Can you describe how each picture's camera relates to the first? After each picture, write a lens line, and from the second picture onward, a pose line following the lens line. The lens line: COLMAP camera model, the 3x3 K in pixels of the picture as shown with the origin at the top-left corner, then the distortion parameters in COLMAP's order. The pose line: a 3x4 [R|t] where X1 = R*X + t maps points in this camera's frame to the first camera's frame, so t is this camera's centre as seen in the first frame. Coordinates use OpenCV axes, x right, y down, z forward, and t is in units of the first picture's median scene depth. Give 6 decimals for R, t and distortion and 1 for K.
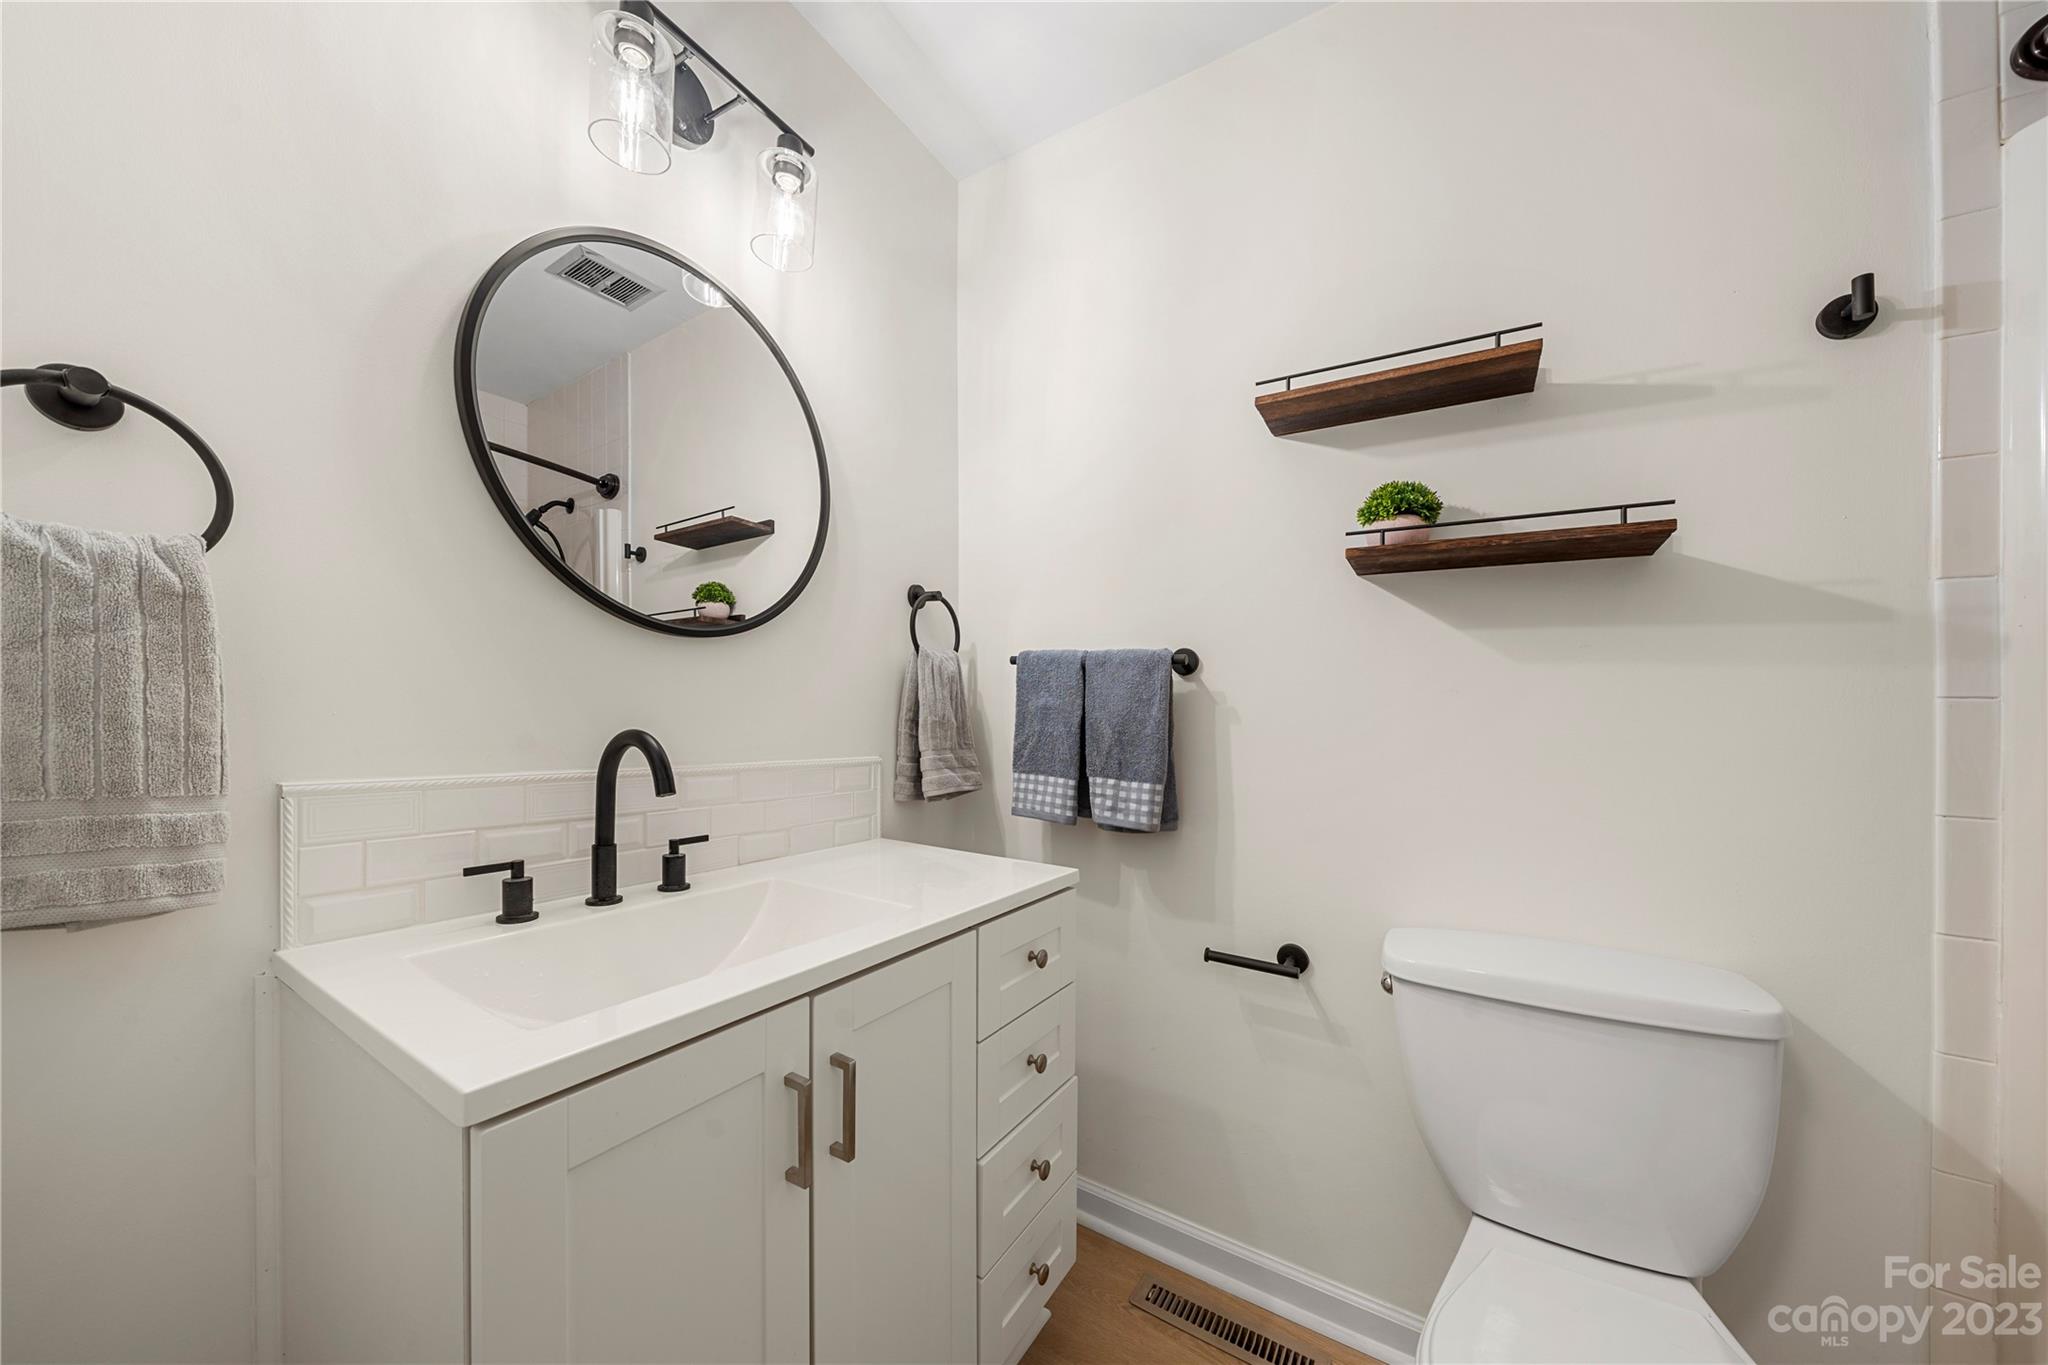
lens RADIAL K [[725.0, 0, 1033.5], [0, 725.0, 692.4], [0, 0, 1]] dist [-0.004632, -0.000337]
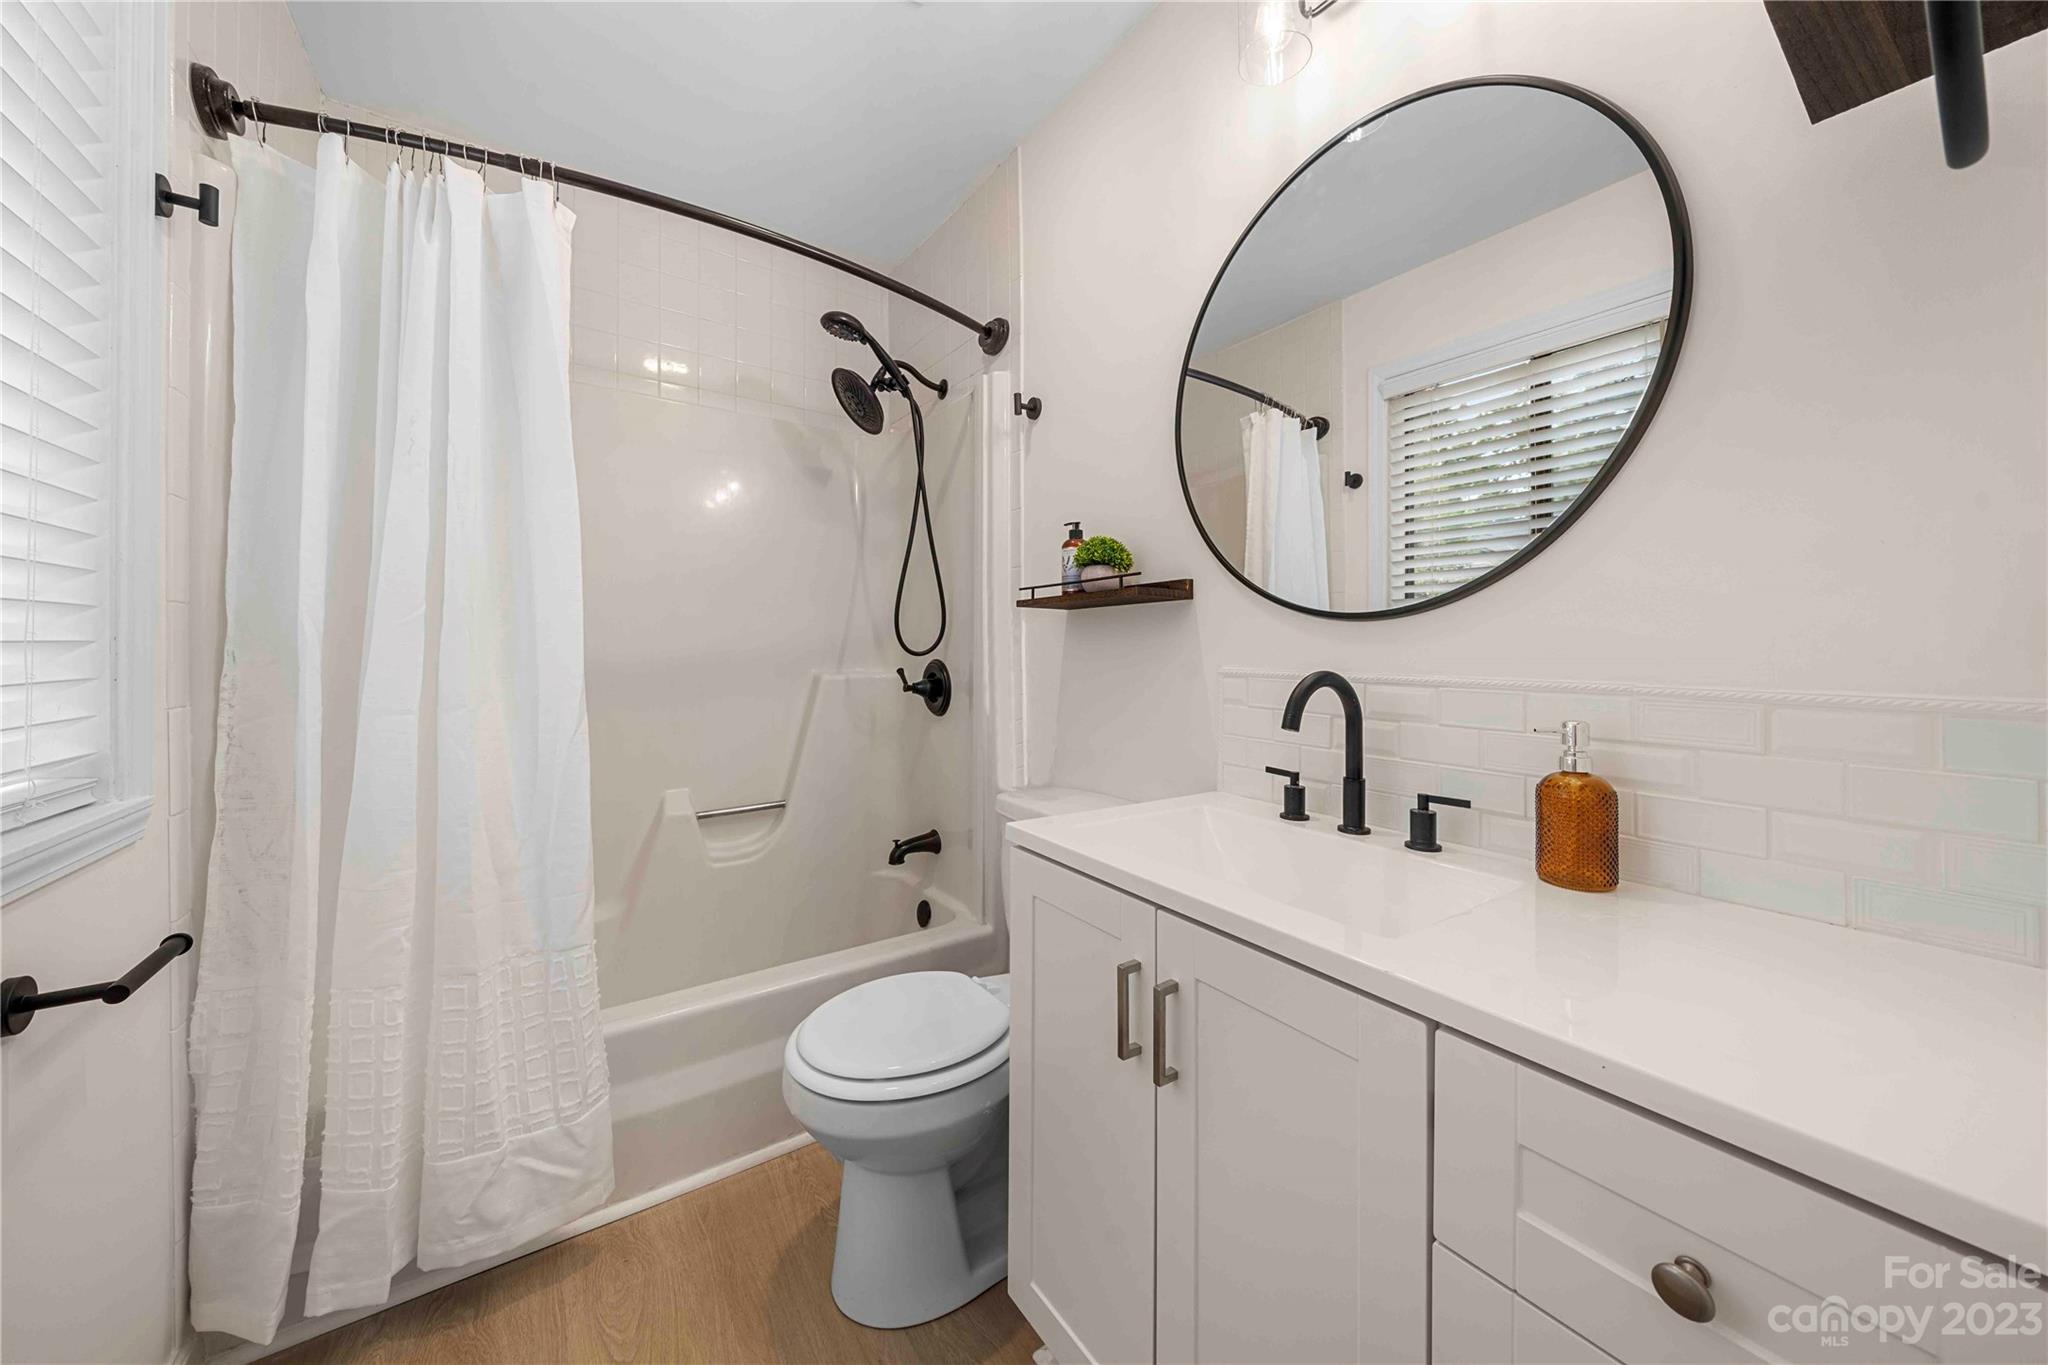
lens RADIAL K [[725.0, 0, 1032.3], [0, 725.0, 668.8], [0, 0, 1]] dist [-0.004632, -0.000337]
pose [[-0.393901, -0.002505, -0.919149, 0.598759], [0.002499, 0.999990, -0.003796, 0.051391], [0.919149, -0.003793, -0.393891, 0.992638]]
